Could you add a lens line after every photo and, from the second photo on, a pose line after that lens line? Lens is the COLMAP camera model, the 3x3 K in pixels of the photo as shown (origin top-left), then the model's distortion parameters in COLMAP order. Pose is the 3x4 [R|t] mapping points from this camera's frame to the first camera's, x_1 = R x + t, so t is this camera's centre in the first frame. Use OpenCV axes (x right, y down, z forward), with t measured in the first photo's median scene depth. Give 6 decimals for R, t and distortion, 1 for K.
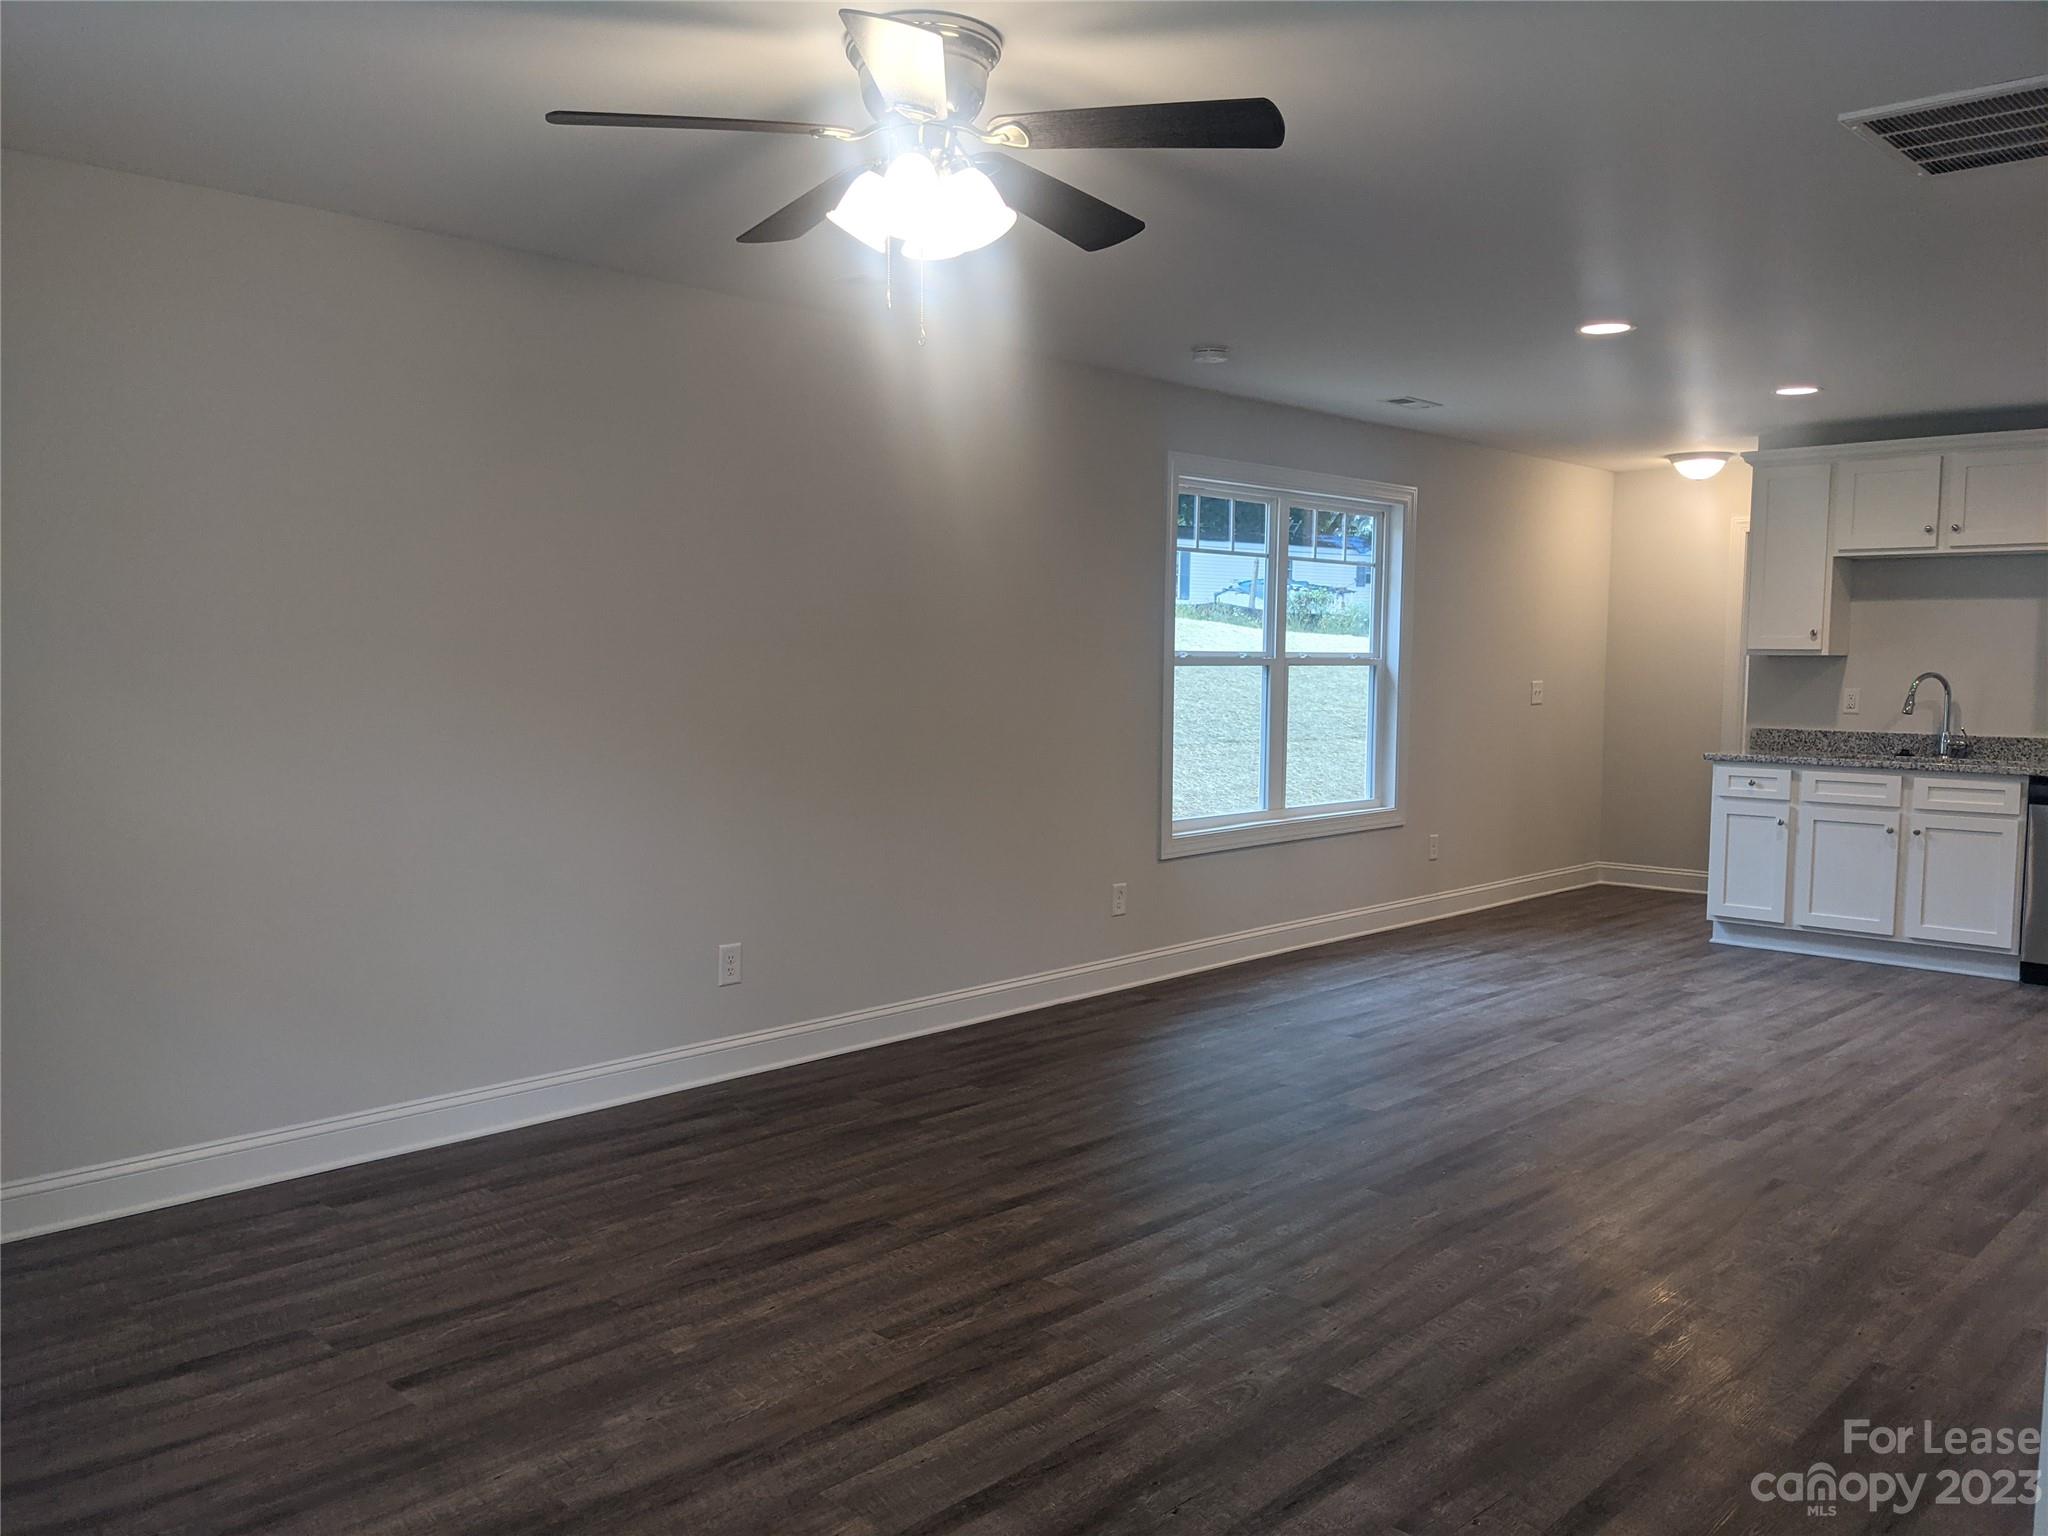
lens RADIAL K [[1617.4, 0, 1010.5], [0, 1617.4, 789.6], [0, 0, 1]] dist [0.059634, -0.096306]
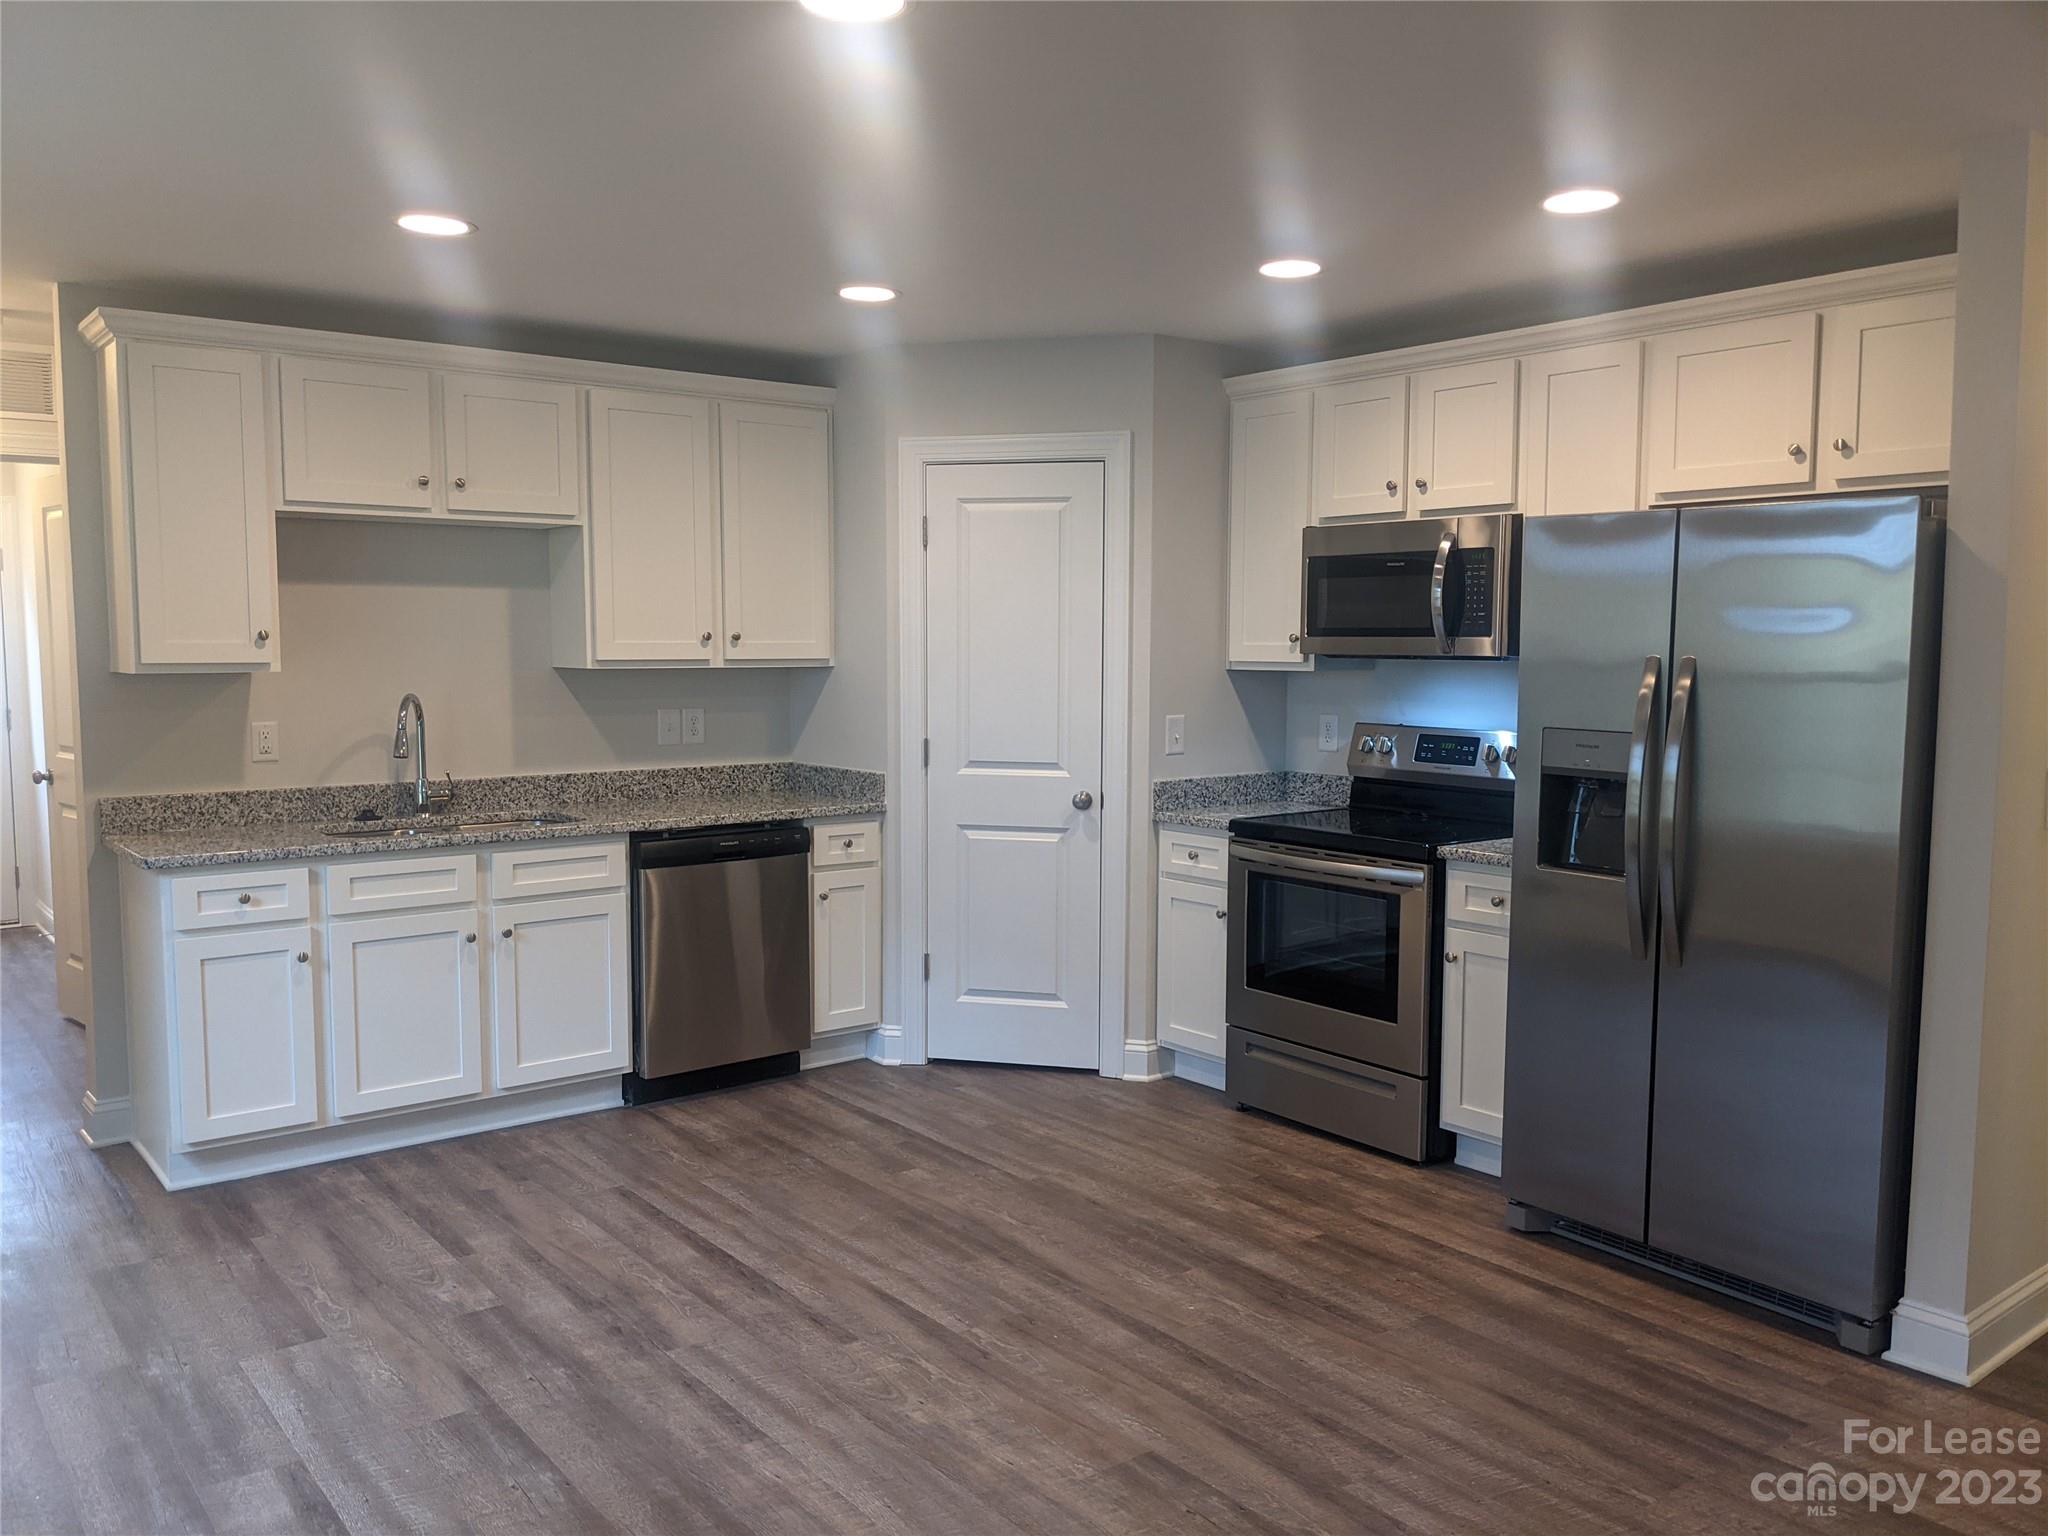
lens RADIAL K [[1617.4, 0, 1019.3], [0, 1617.4, 769.5], [0, 0, 1]] dist [0.059634, -0.096306]
pose [[0.140987, -0.092821, 0.985651, -0.072663], [0.080429, 0.993378, 0.082045, -0.078858], [-0.986739, 0.067708, 0.147518, 0.680548]]
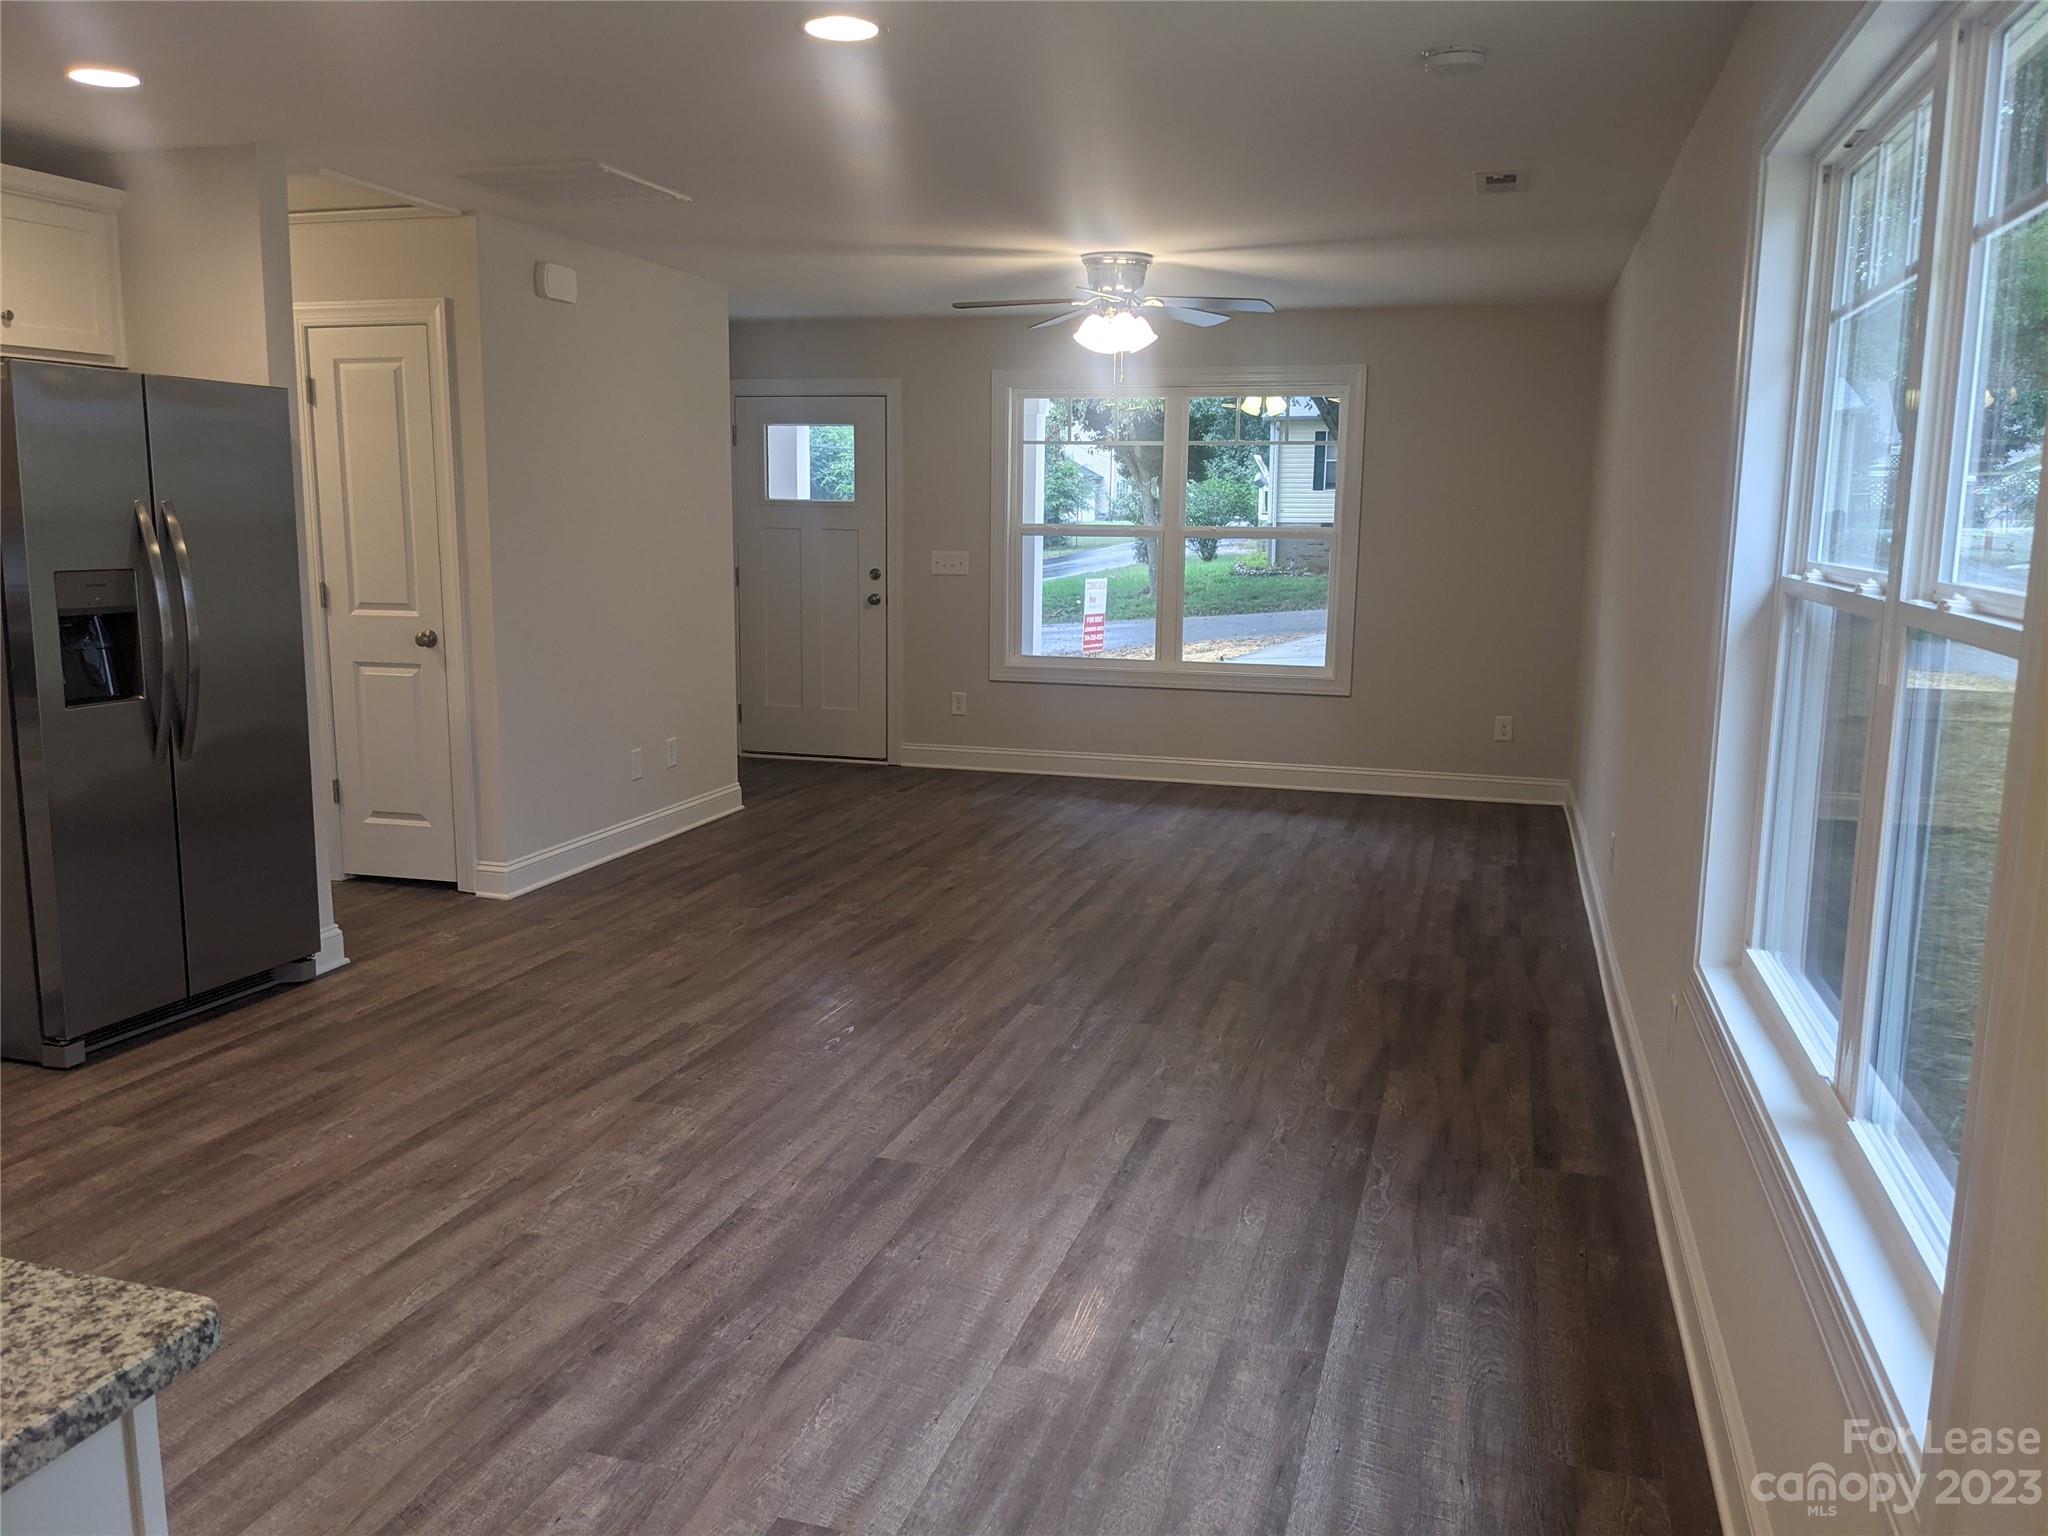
lens RADIAL K [[1617.4, 0, 1034.0], [0, 1617.4, 749.8], [0, 0, 1]] dist [0.059634, -0.096306]
pose [[-0.882961, 0.050254, -0.466749, 0.461879], [-0.058278, 0.974828, 0.215205, -0.115048], [0.465815, 0.217219, -0.857807, 1.241547]]
